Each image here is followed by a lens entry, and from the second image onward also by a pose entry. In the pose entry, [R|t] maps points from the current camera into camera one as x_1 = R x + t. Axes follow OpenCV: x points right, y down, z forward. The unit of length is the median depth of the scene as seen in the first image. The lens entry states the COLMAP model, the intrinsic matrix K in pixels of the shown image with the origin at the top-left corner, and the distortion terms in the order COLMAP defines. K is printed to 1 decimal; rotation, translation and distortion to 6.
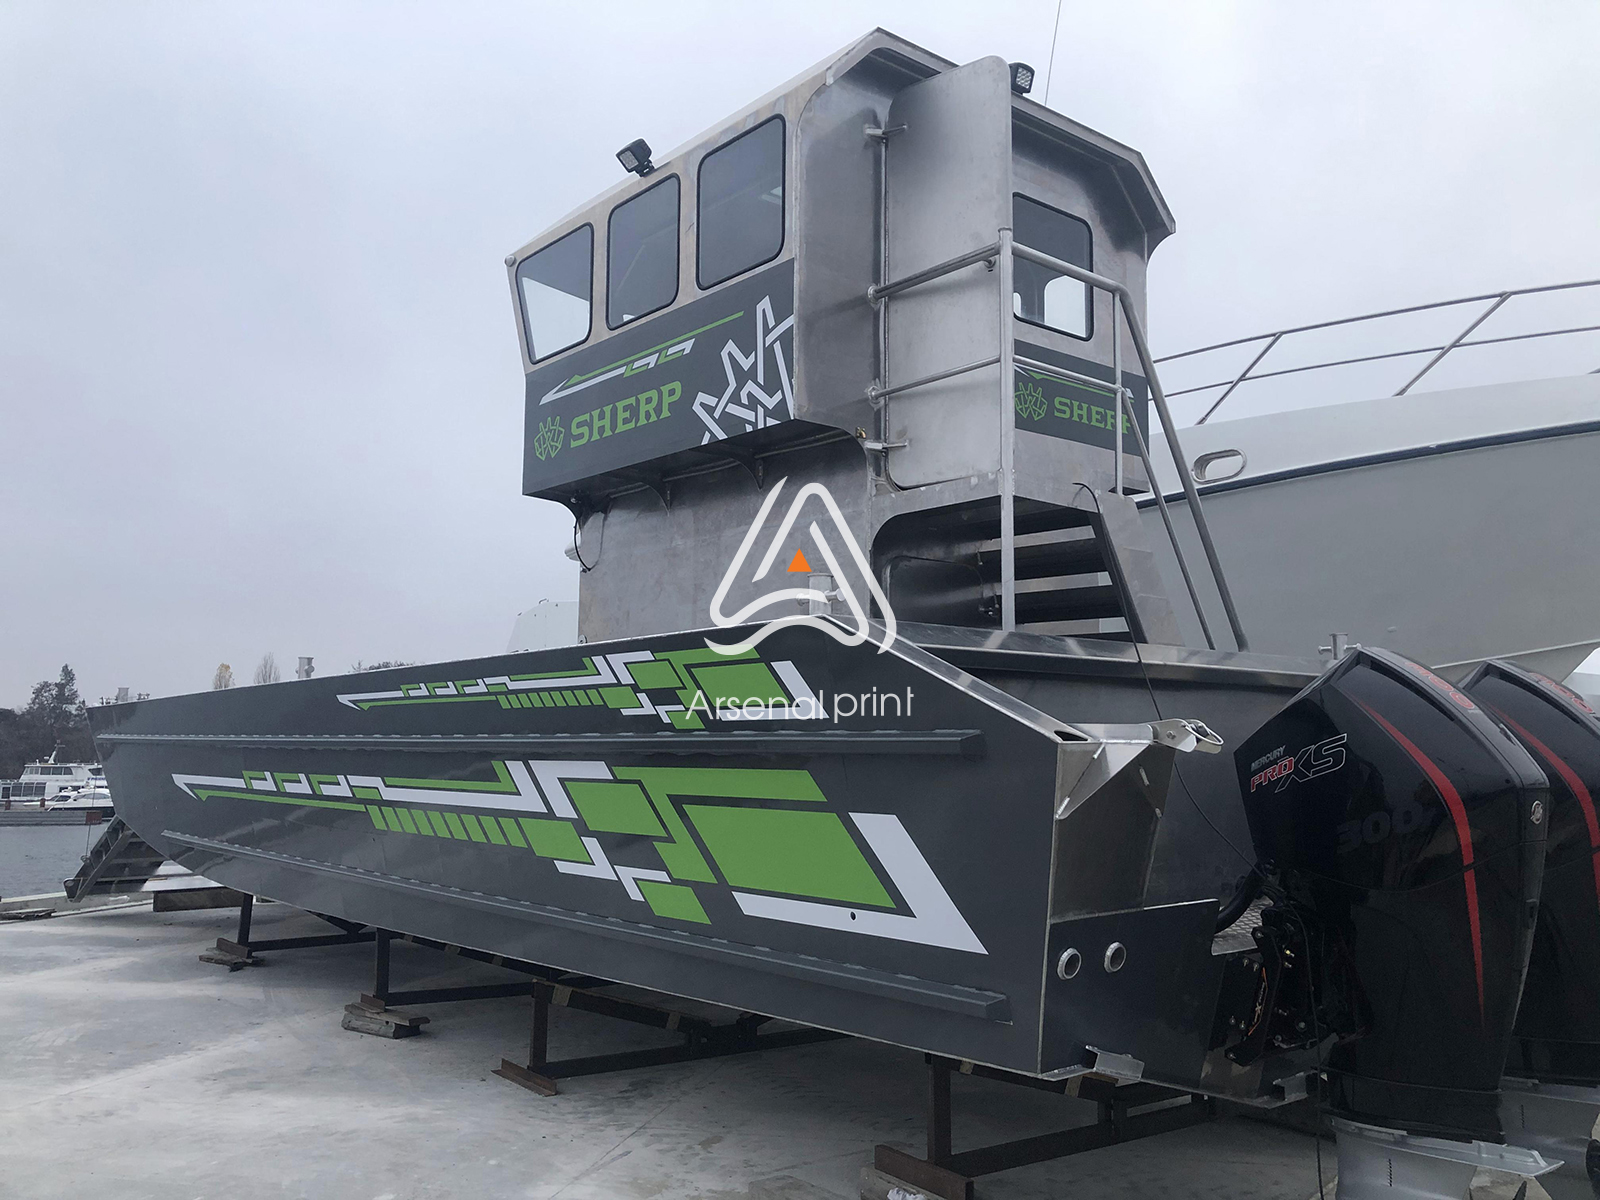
lens RADIAL K [[1307.3, 0, 804.8], [0, 1307.3, 606.2], [0, 0, 1]] dist [0.059496, -0.083166]
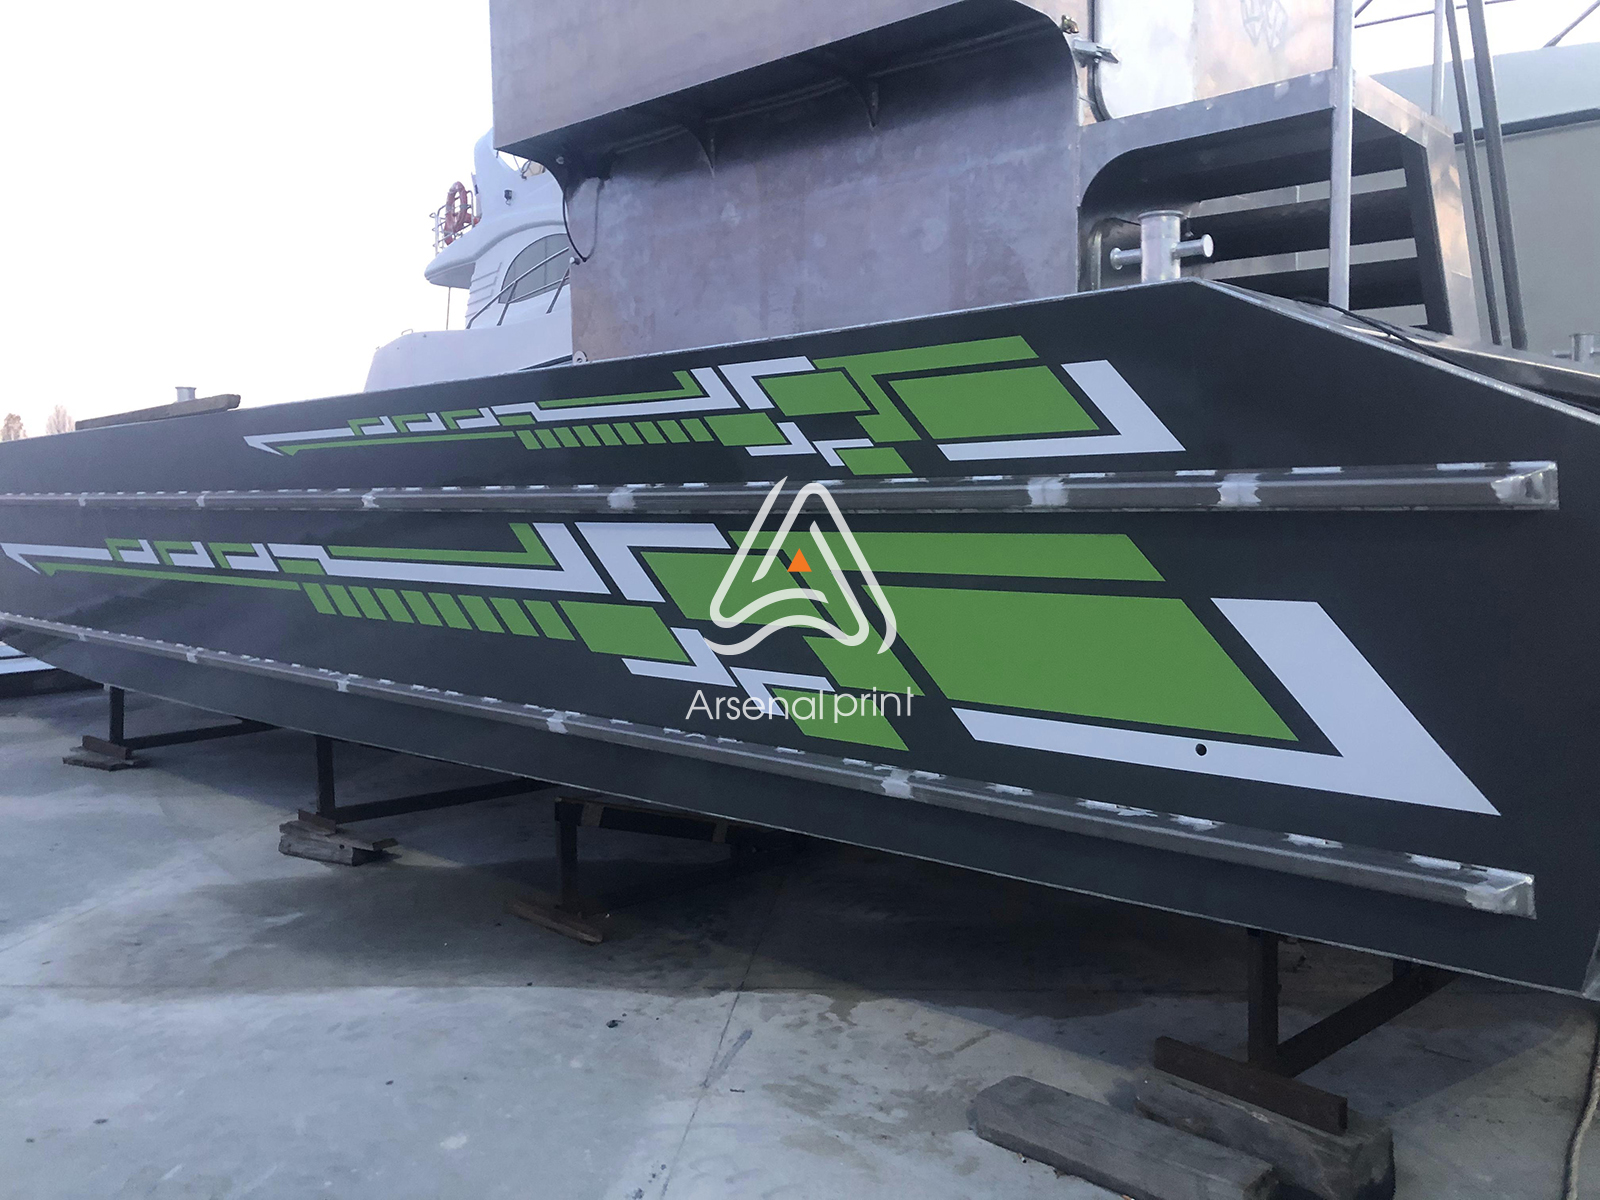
lens RADIAL K [[1307.3, 0, 799.1], [0, 1307.3, 609.3], [0, 0, 1]] dist [0.059496, -0.083166]
pose [[0.992723, -0.031779, 0.116153, -0.165266], [0.008408, 0.980487, 0.196402, 0.024468], [-0.120128, -0.193996, 0.973619, 0.273937]]
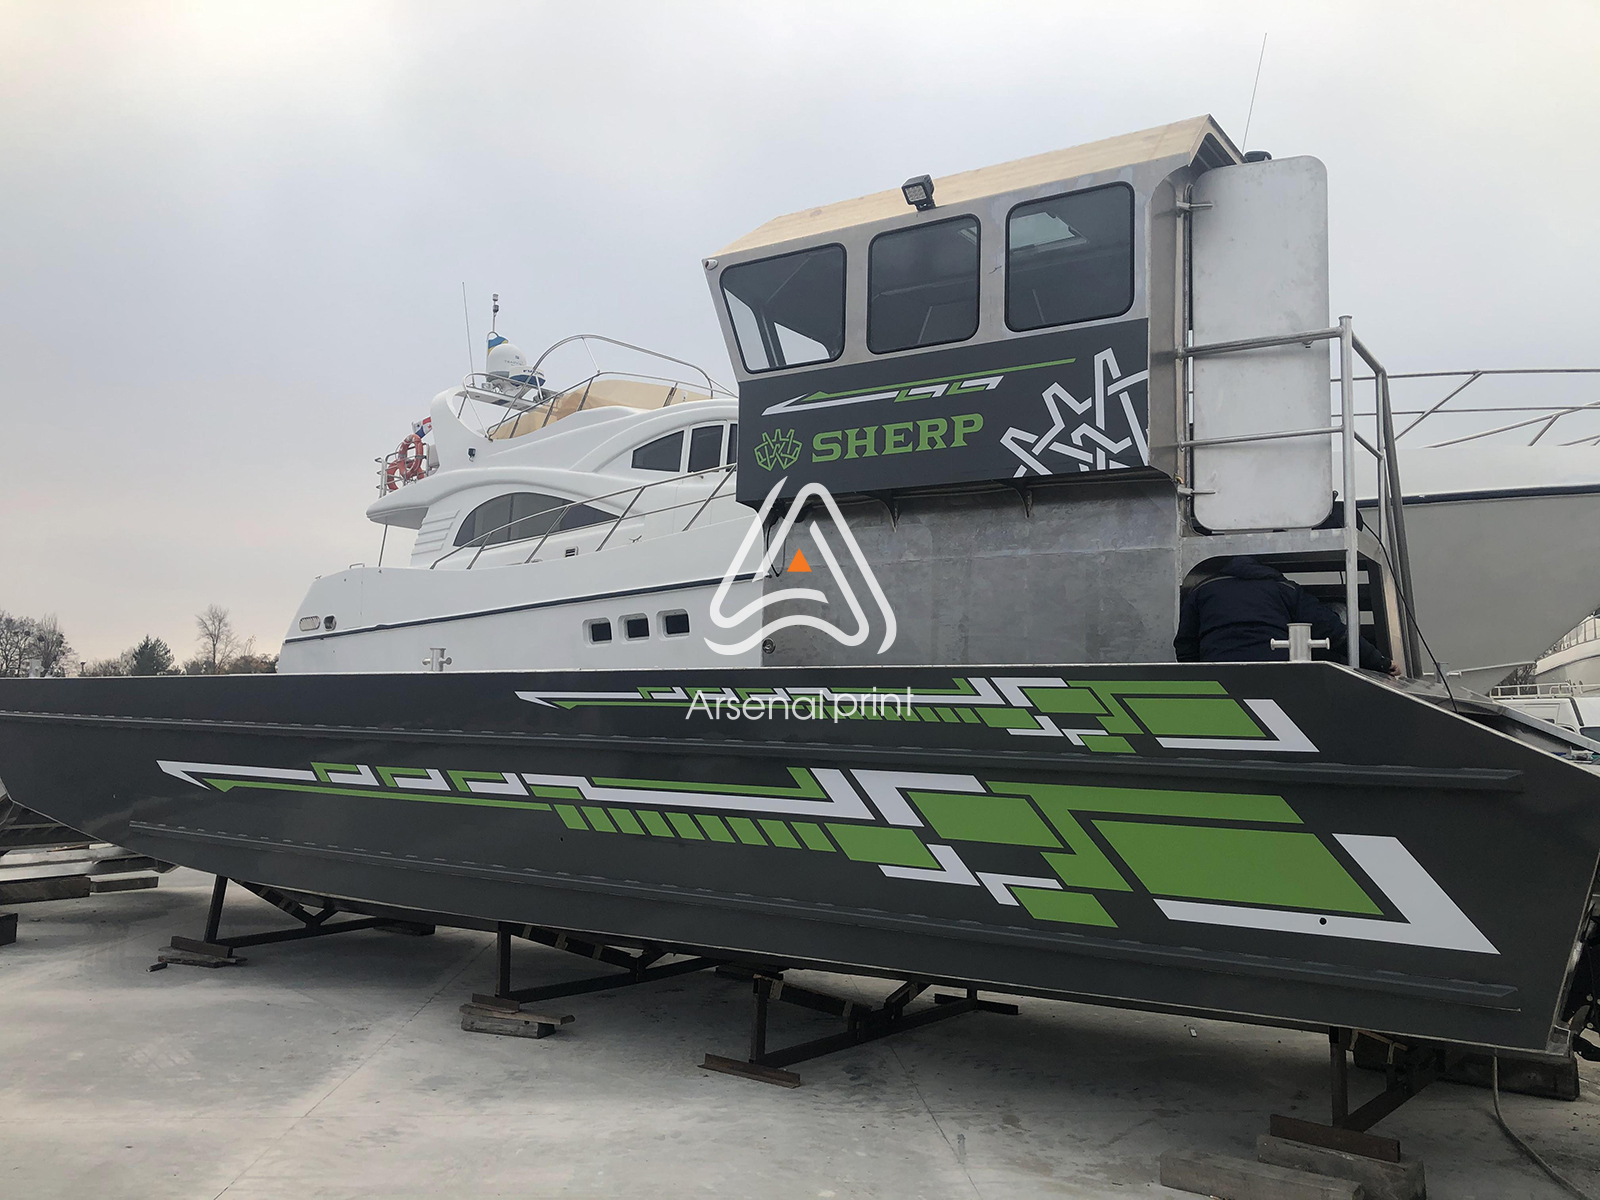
lens RADIAL K [[1307.3, 0, 799.6], [0, 1307.3, 605.4], [0, 0, 1]] dist [0.059496, -0.083166]
pose [[0.964524, 0.038136, 0.261227, -0.498899], [-0.044493, 0.998839, 0.018463, -0.029274], [-0.260219, -0.029431, 0.965101, 0.007325]]
